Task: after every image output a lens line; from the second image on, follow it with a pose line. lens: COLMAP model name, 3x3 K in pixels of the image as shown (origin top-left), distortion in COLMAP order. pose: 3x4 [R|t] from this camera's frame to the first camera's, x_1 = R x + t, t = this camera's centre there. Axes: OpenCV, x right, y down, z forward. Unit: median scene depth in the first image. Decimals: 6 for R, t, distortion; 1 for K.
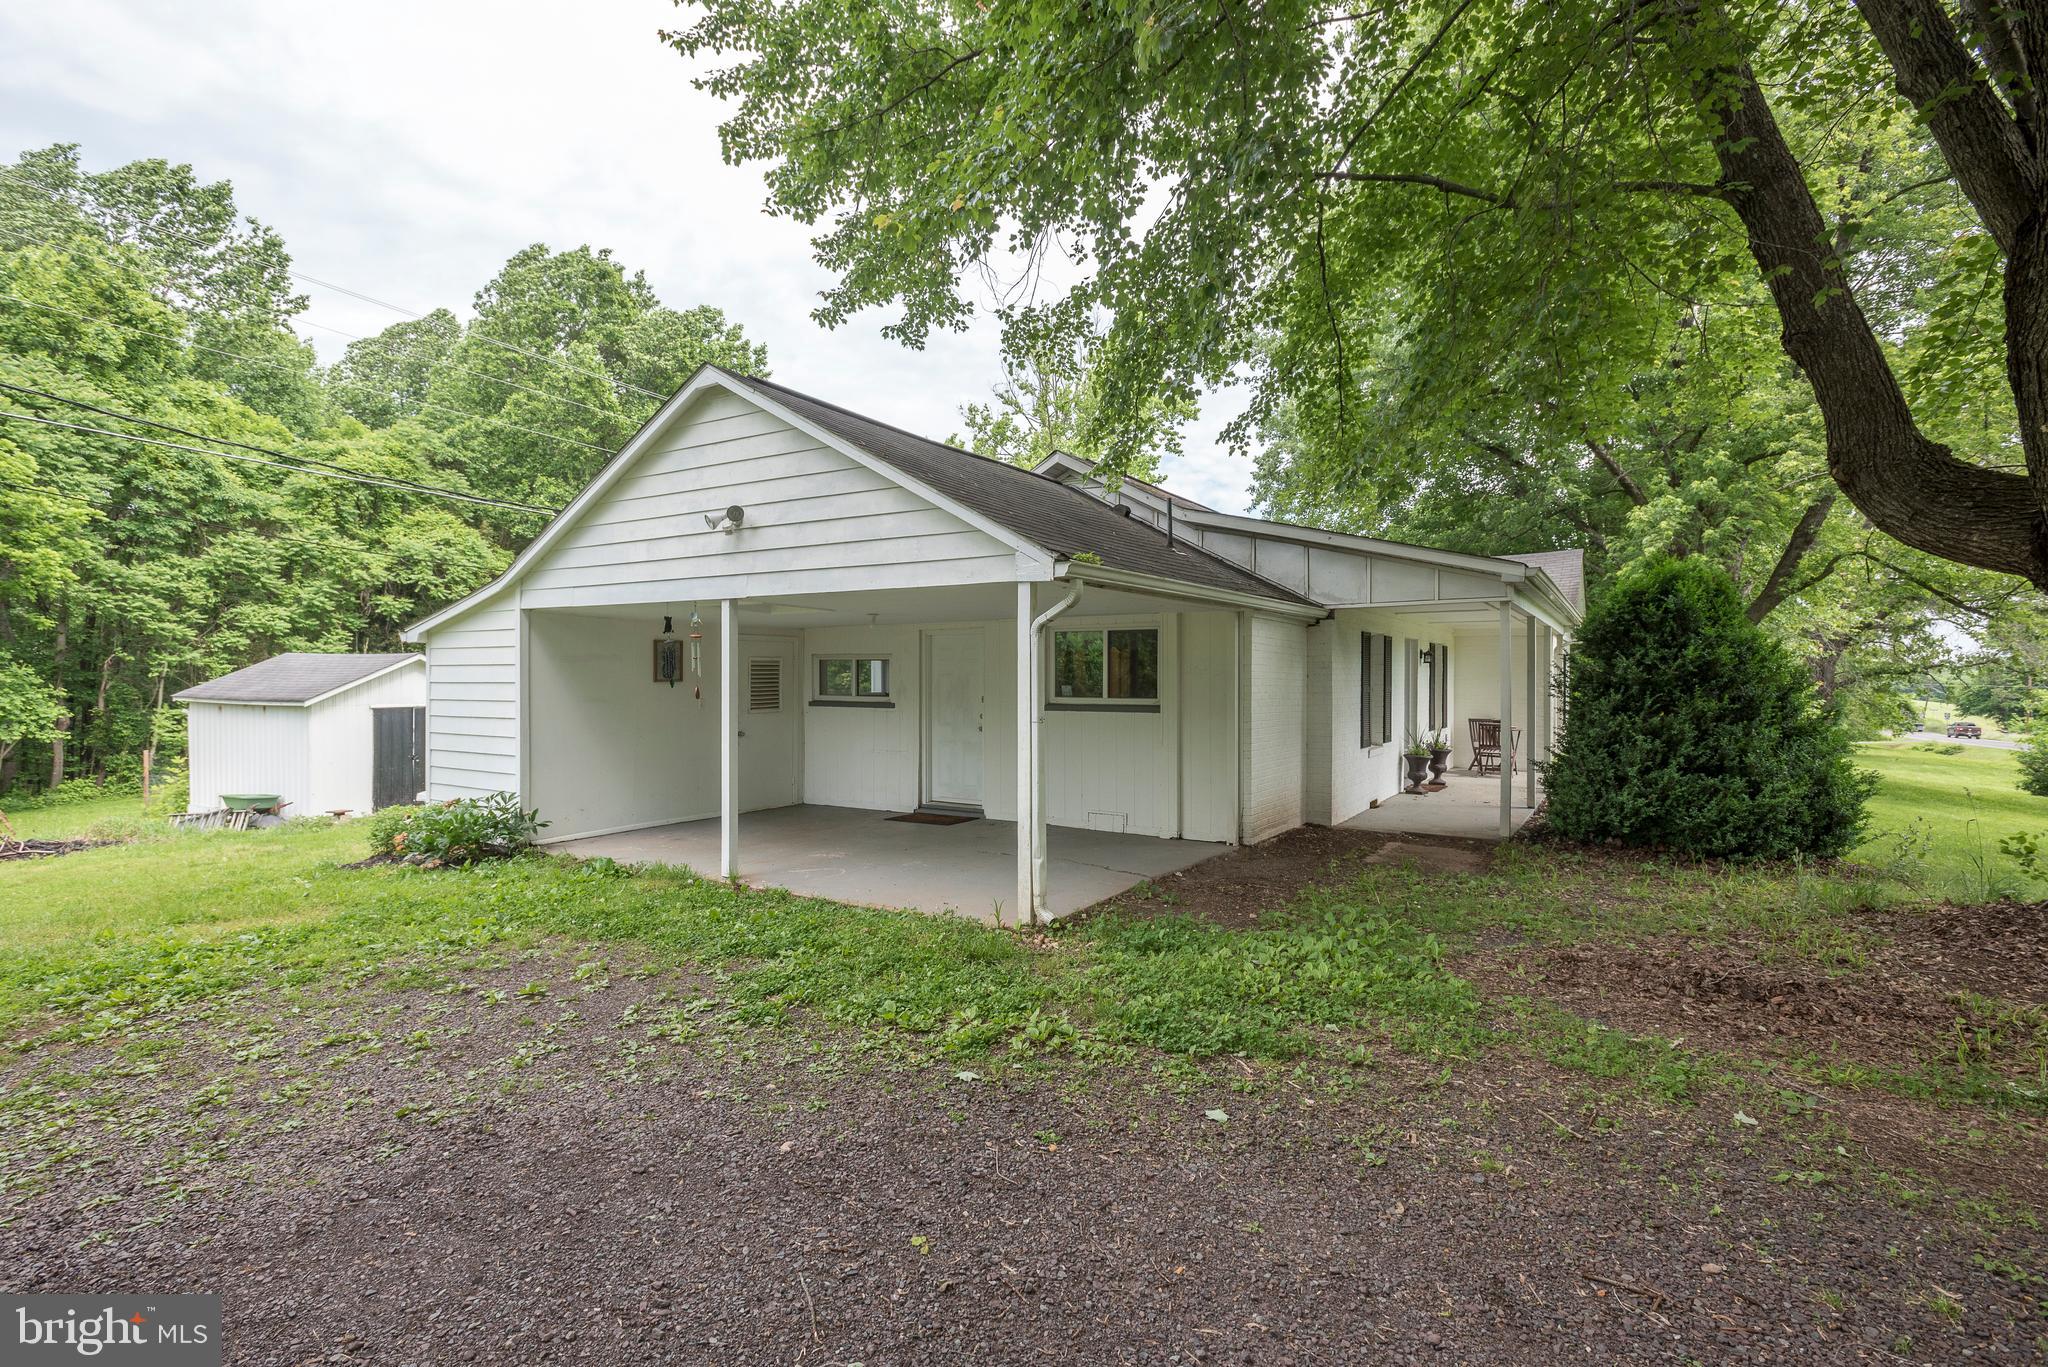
lens RADIAL K [[970.6, 0, 1026.4], [0, 970.6, 660.1], [0, 0, 1]] dist [0.011172, -0.002054]
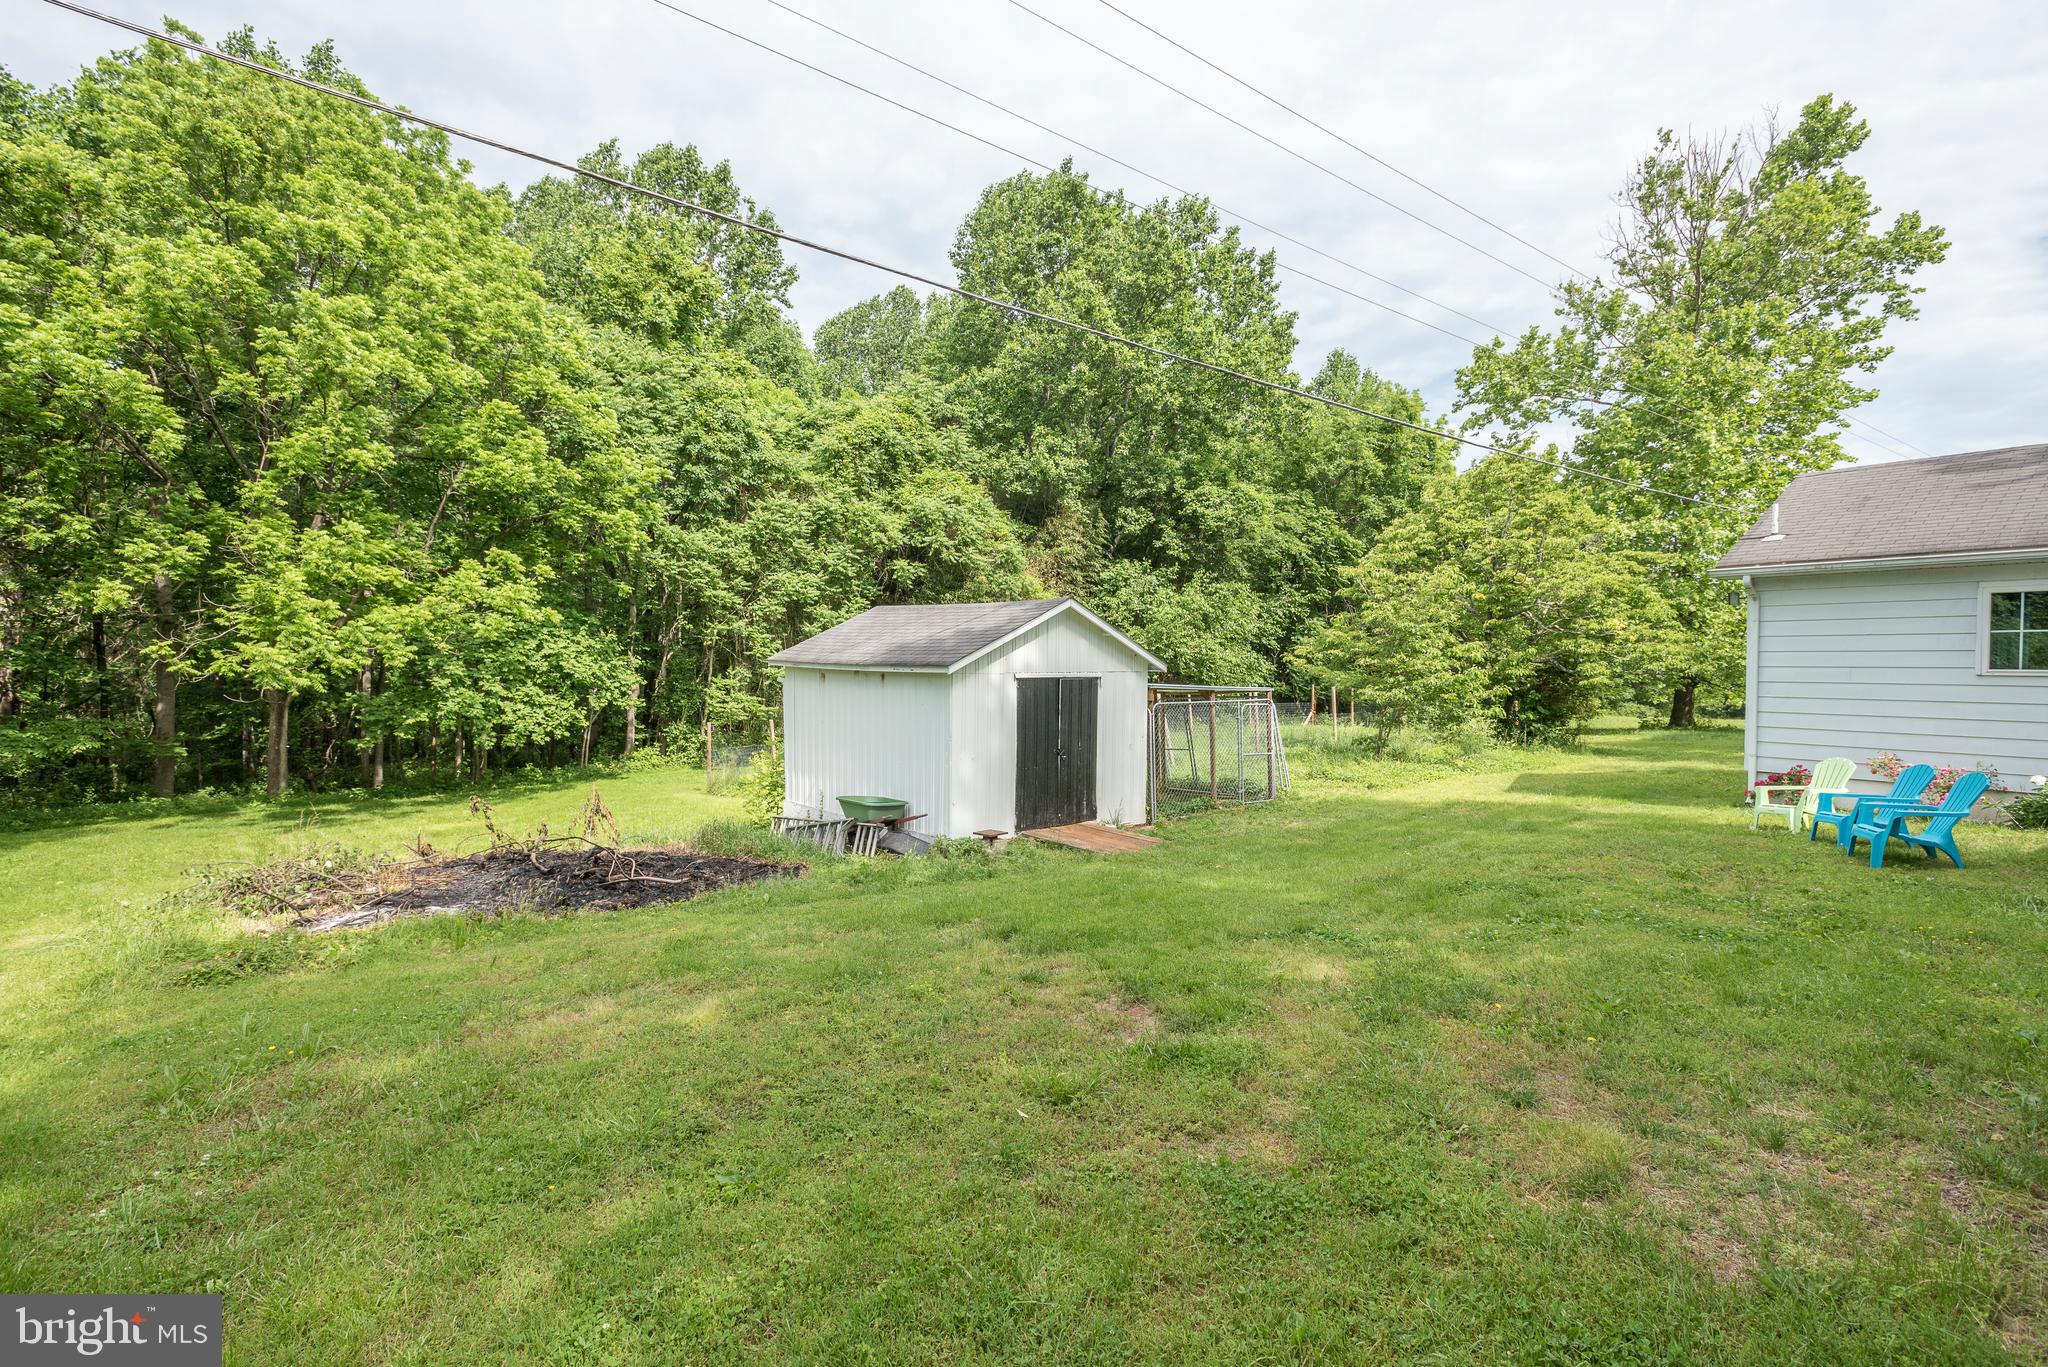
lens RADIAL K [[956.0, 0, 1017.7], [0, 956.0, 663.4], [0, 0, 1]] dist [0.032337, -0.000222]
pose [[0.927435, 0.006341, -0.373930, -0.223424], [0.002099, 0.999752, 0.022159, 0.012809], [0.373977, -0.021336, 0.927192, 0.204727]]
